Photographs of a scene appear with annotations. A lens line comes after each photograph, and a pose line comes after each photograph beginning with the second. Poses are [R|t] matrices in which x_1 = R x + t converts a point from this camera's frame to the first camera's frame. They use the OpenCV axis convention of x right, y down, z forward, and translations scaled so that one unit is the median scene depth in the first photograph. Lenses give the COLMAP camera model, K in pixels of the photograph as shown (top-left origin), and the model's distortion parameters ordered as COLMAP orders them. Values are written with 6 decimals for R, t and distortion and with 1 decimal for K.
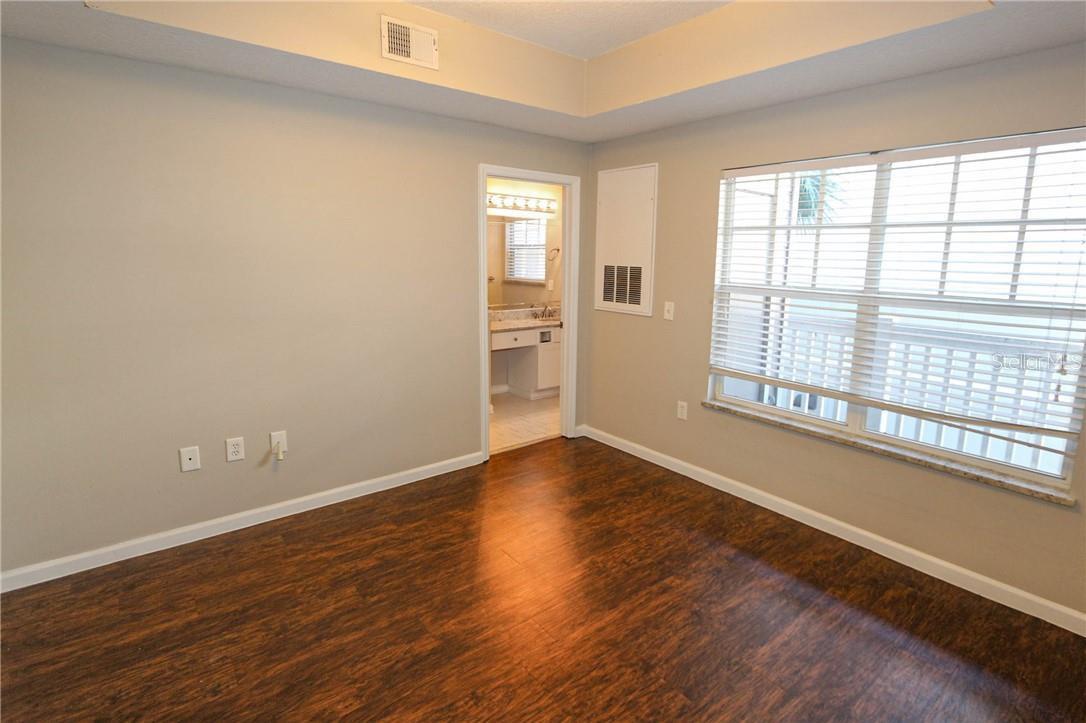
lens RADIAL K [[520.7, 0, 548.3], [0, 520.7, 357.7], [0, 0, 1]] dist [0.000247, -0.000101]
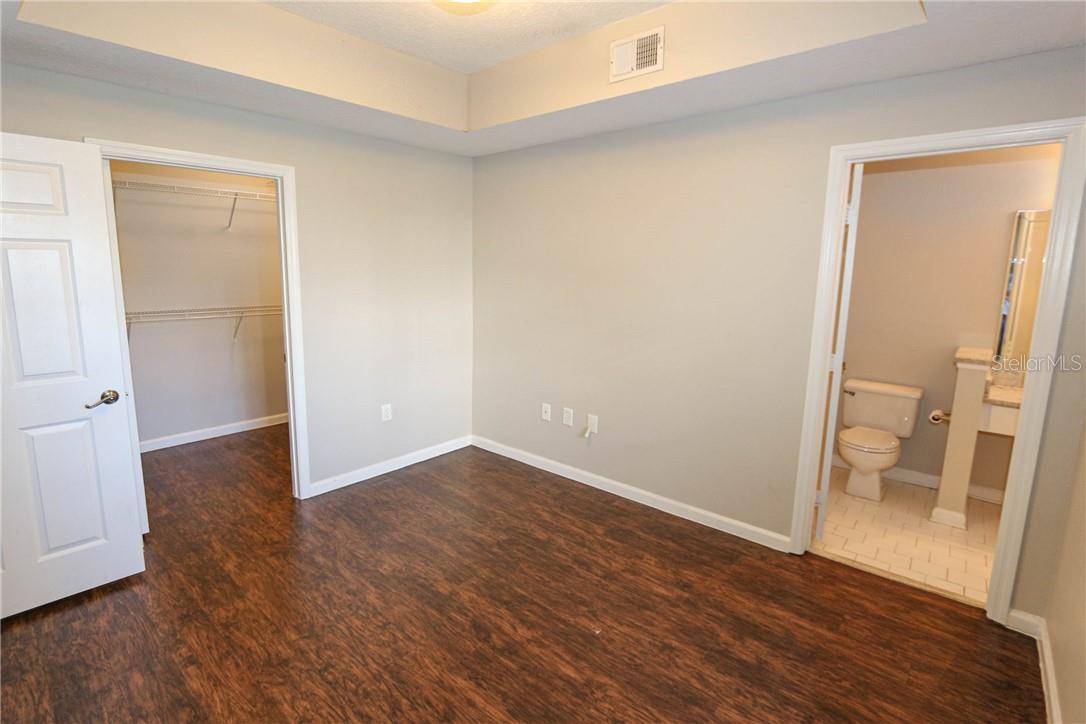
lens RADIAL K [[520.7, 0, 543.5], [0, 520.7, 360.4], [0, 0, 1]] dist [0.000247, -0.000101]
pose [[0.179327, 0.160362, -0.970632, 0.687206], [-0.196466, 0.972589, 0.124388, -0.122803], [0.963973, 0.168390, 0.205917, 0.674123]]
